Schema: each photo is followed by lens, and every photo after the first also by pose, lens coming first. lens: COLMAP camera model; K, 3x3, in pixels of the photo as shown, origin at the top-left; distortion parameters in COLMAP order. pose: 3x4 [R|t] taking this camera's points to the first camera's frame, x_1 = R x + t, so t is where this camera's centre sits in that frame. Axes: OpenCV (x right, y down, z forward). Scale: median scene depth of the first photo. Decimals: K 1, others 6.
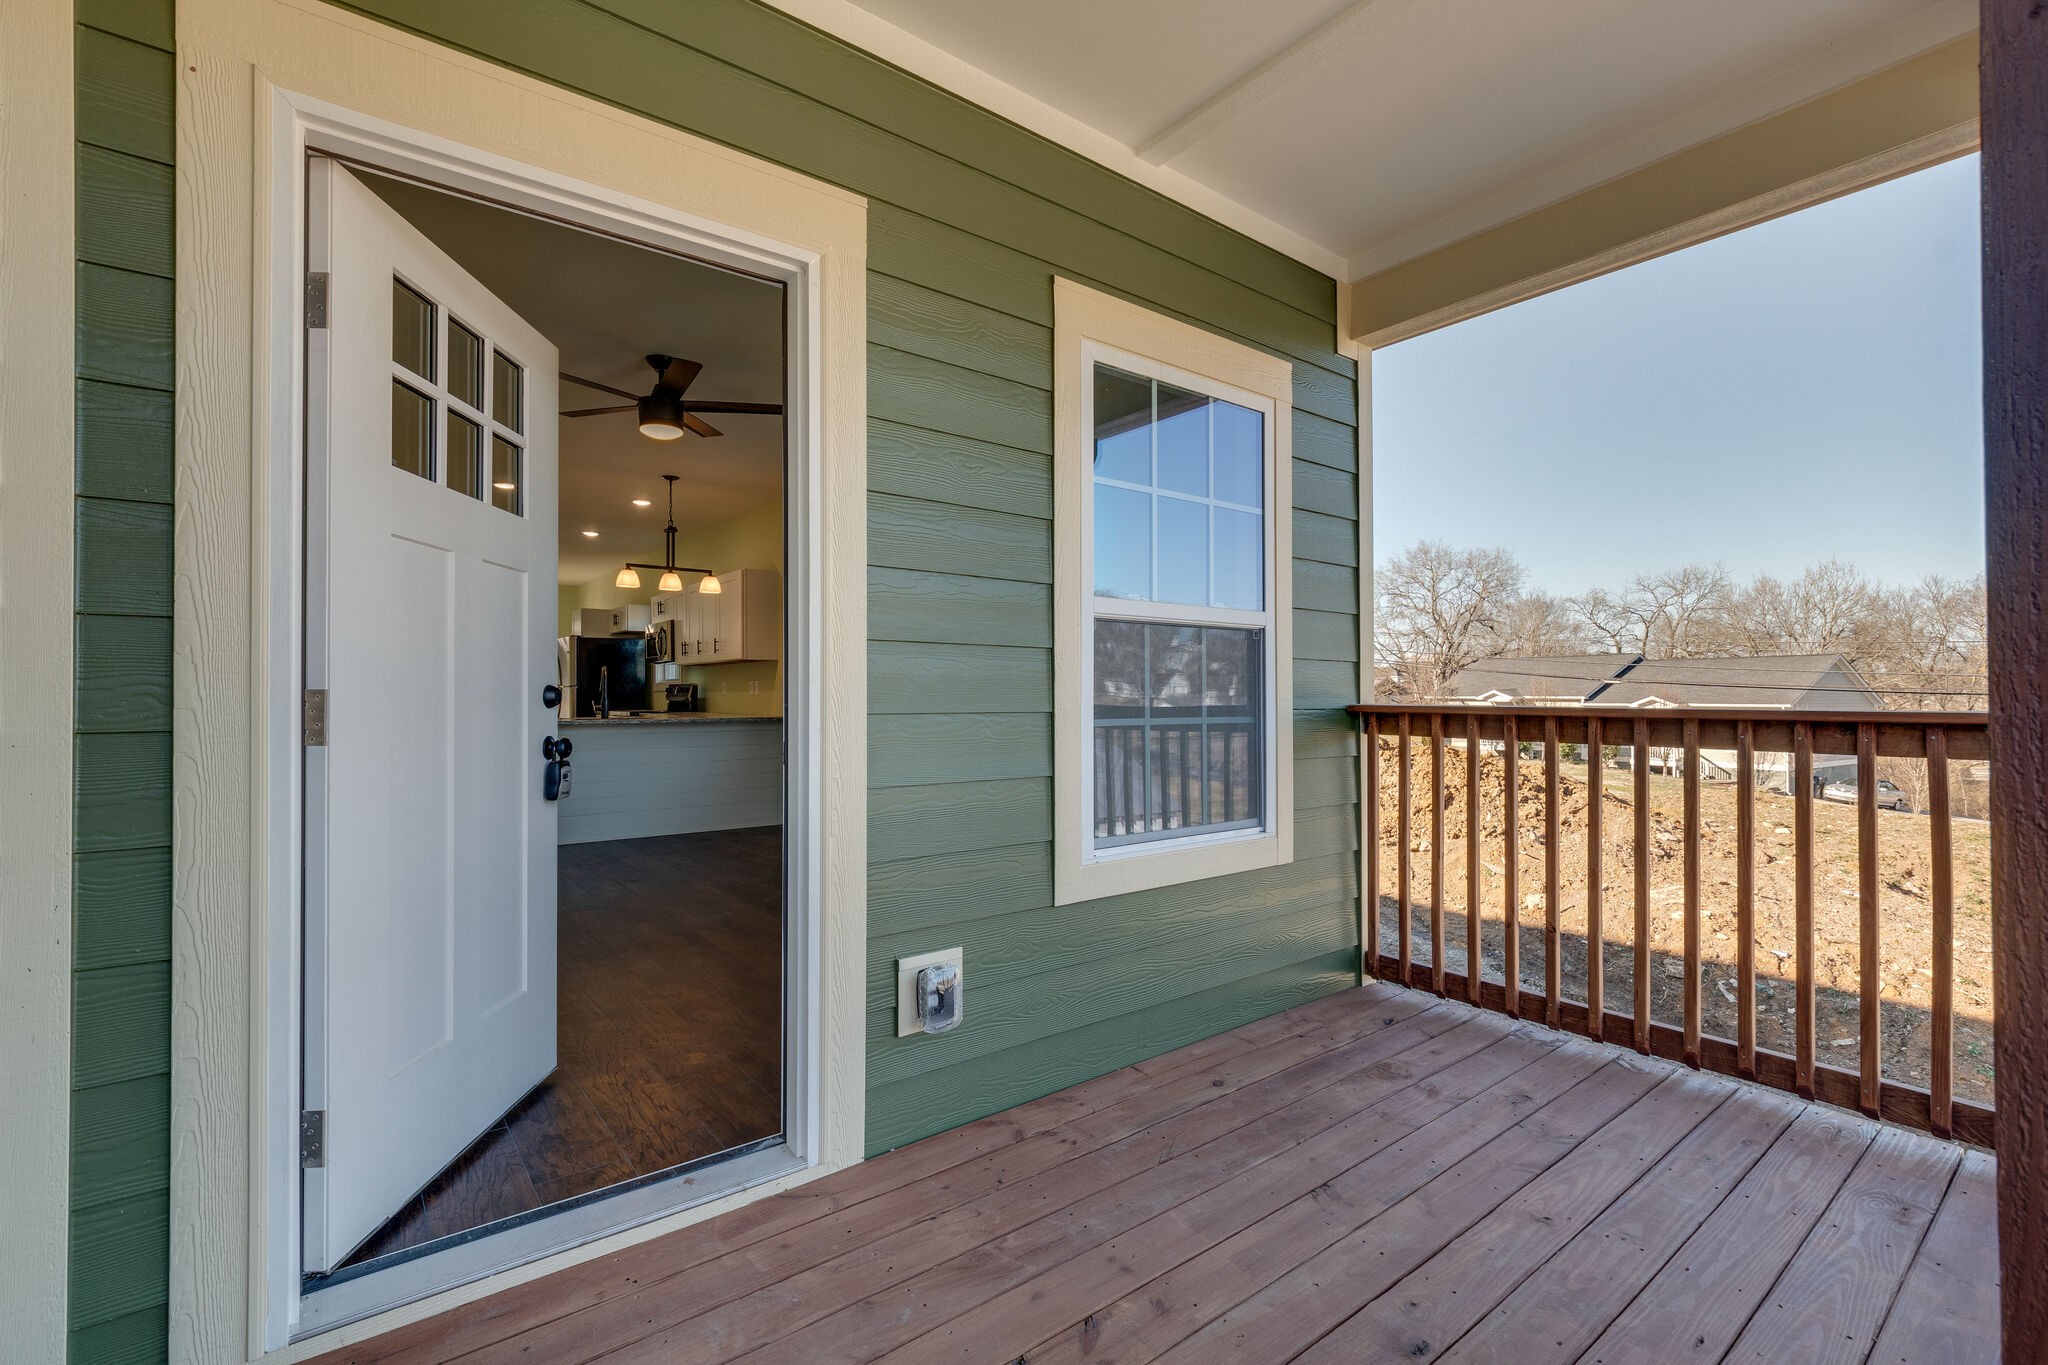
lens RADIAL K [[896.2, 0, 1016.2], [0, 896.2, 685.7], [0, 0, 1]] dist [0.001046, 0.000089]
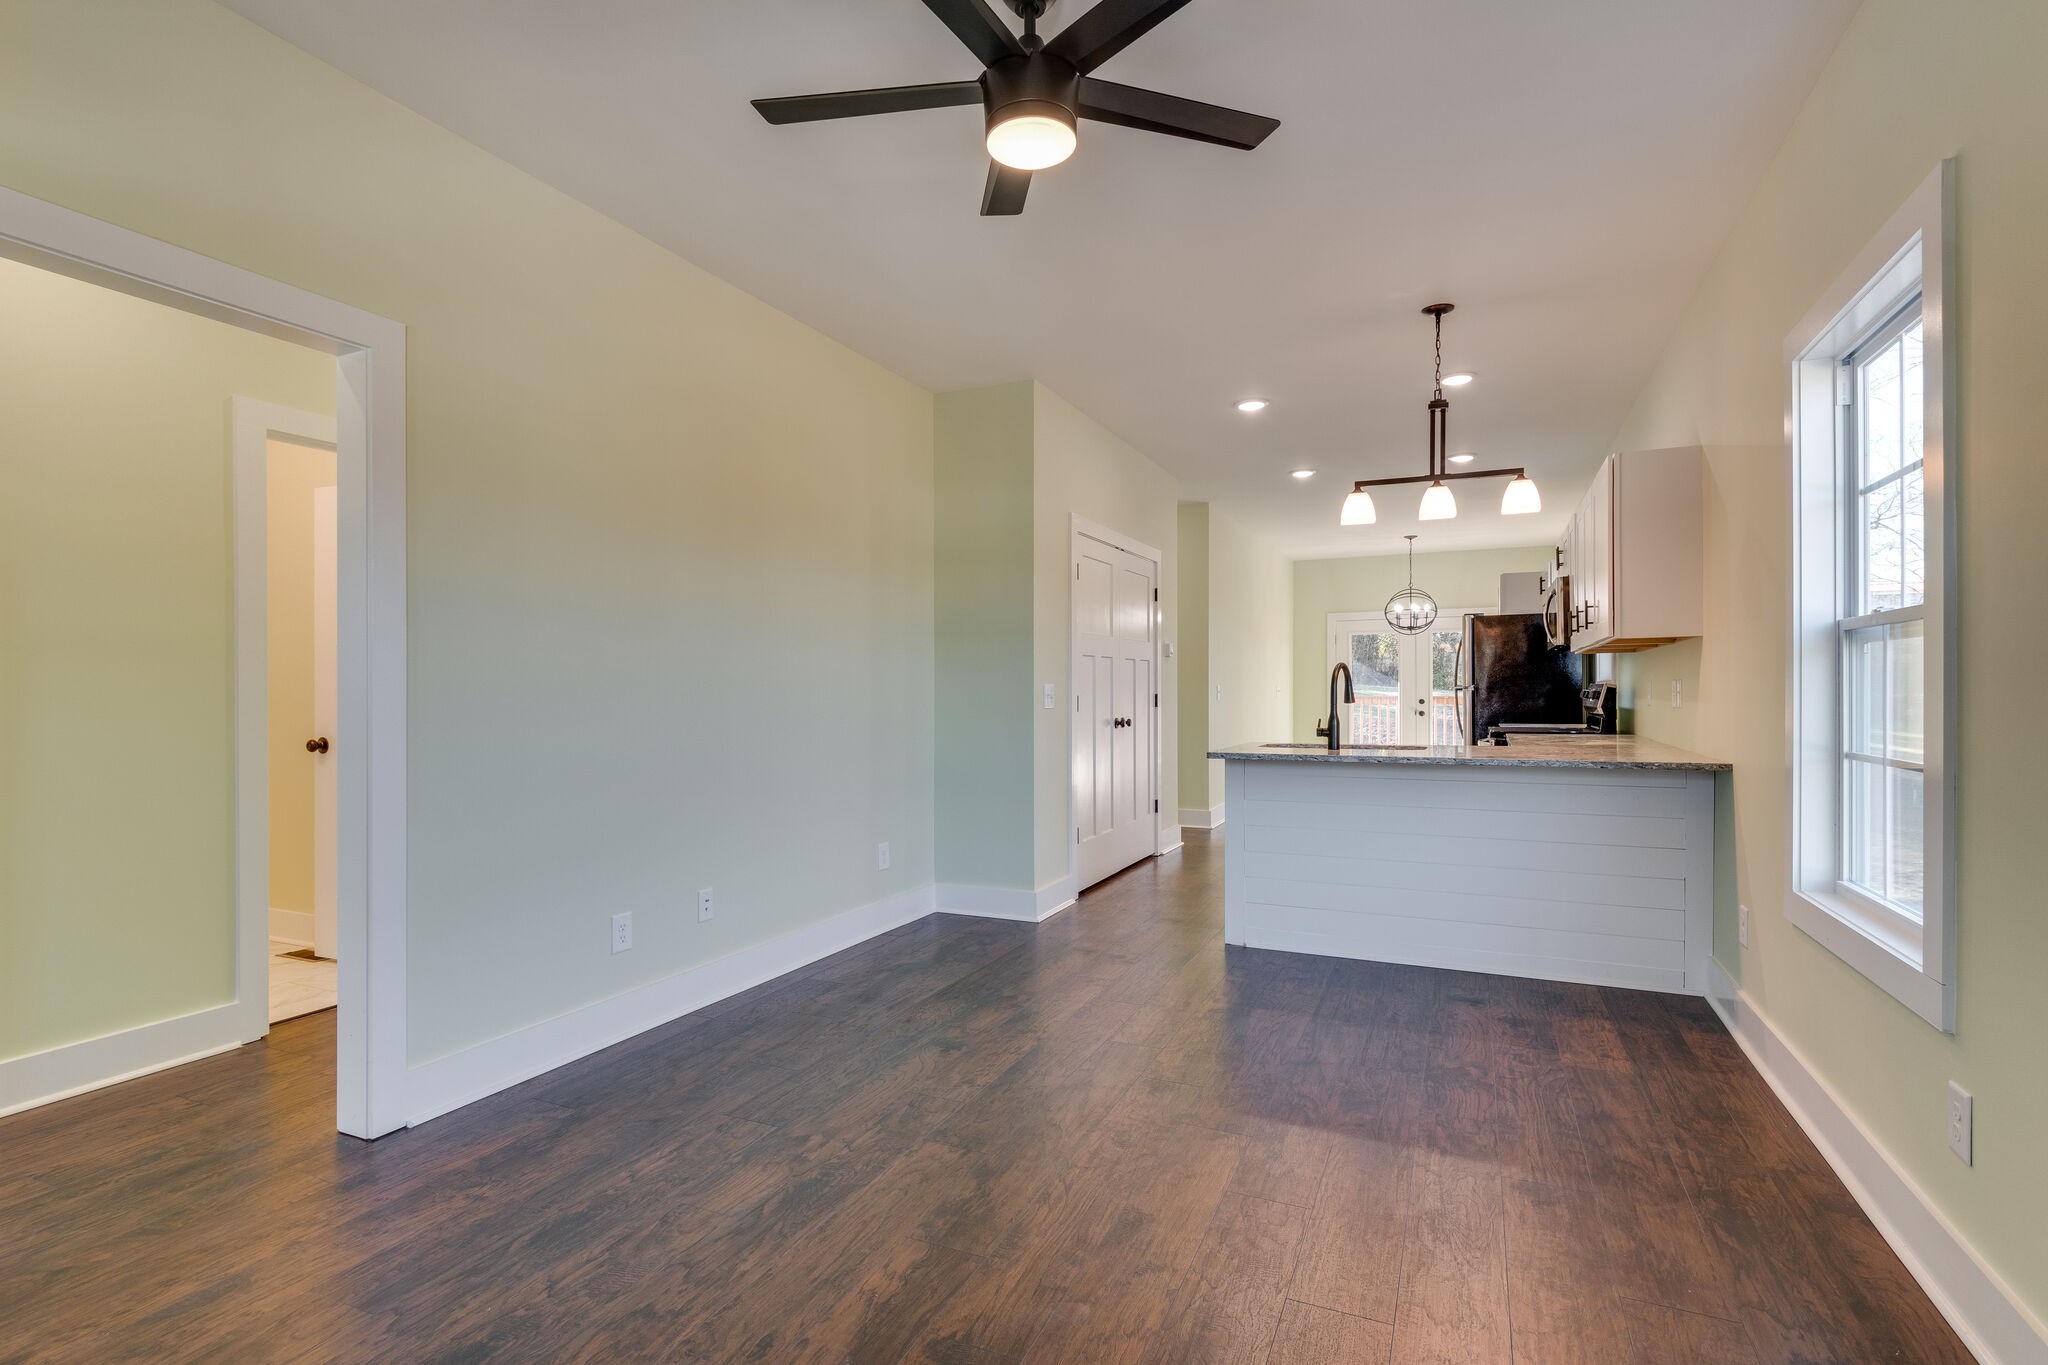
lens RADIAL K [[987.2, 0, 1024.0], [0, 987.2, 682.5], [0, 0, 1]] dist [-0.003691, -0.000660]
pose [[0.472636, -0.007523, -0.881226, 0.015547], [0.012959, 0.999915, -0.001586, -0.007078], [0.881163, -0.010670, 0.472693, 0.377653]]
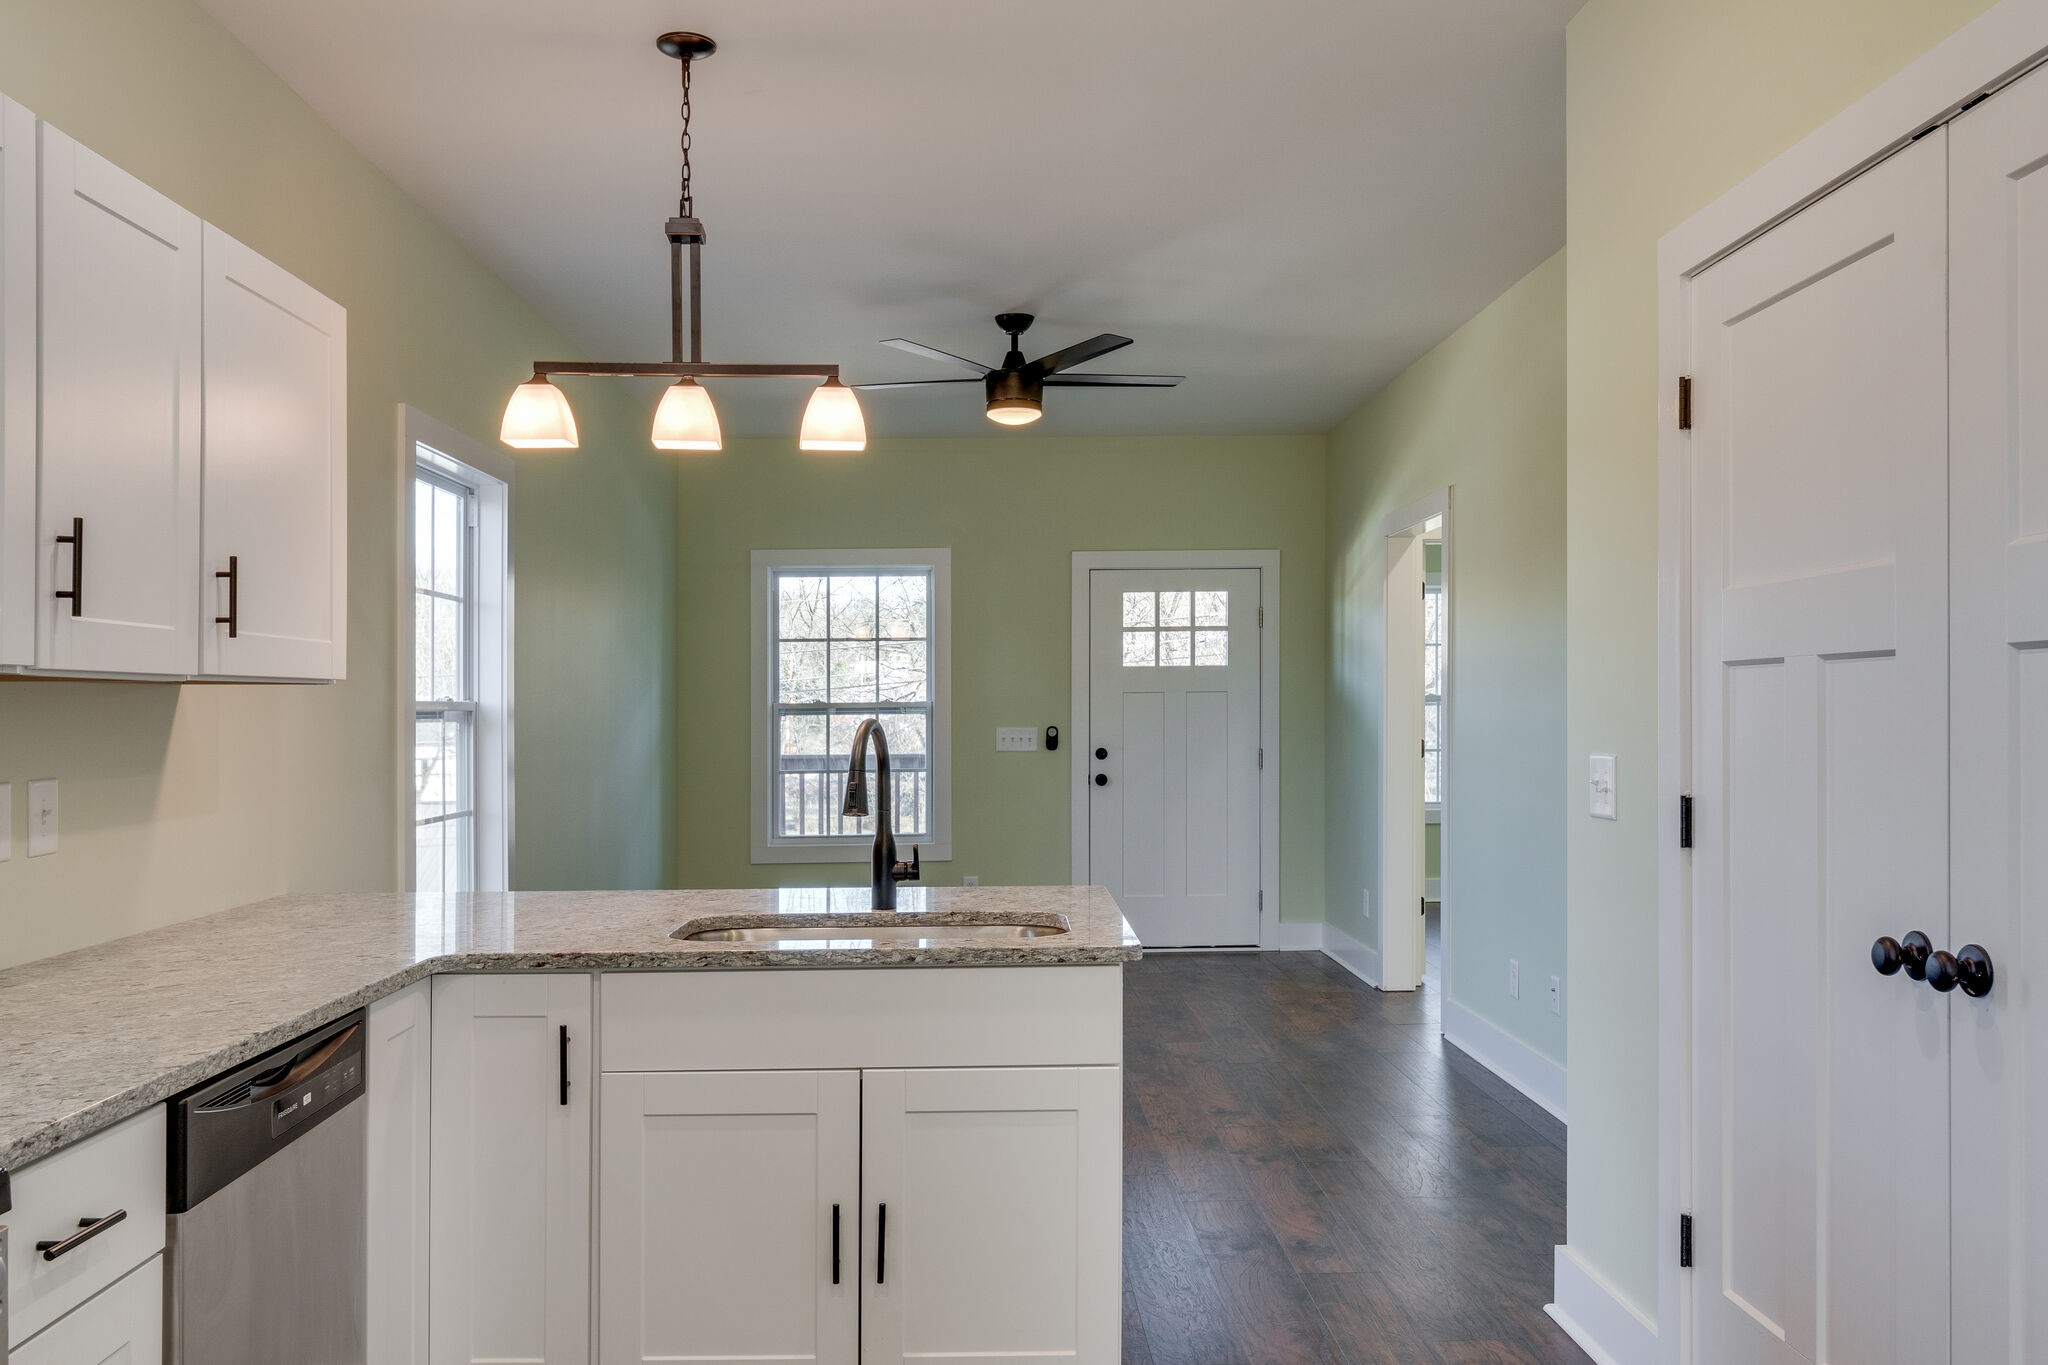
lens RADIAL K [[1612.5, 0, 1025.4], [0, 1612.5, 715.9], [0, 0, 1]] dist [0.001332, 0.001479]
pose [[-0.810966, 0.005914, 0.585063, -0.577107], [0.004409, 0.999982, -0.003996, -0.015067], [-0.585077, -0.000661, -0.810978, 1.011797]]
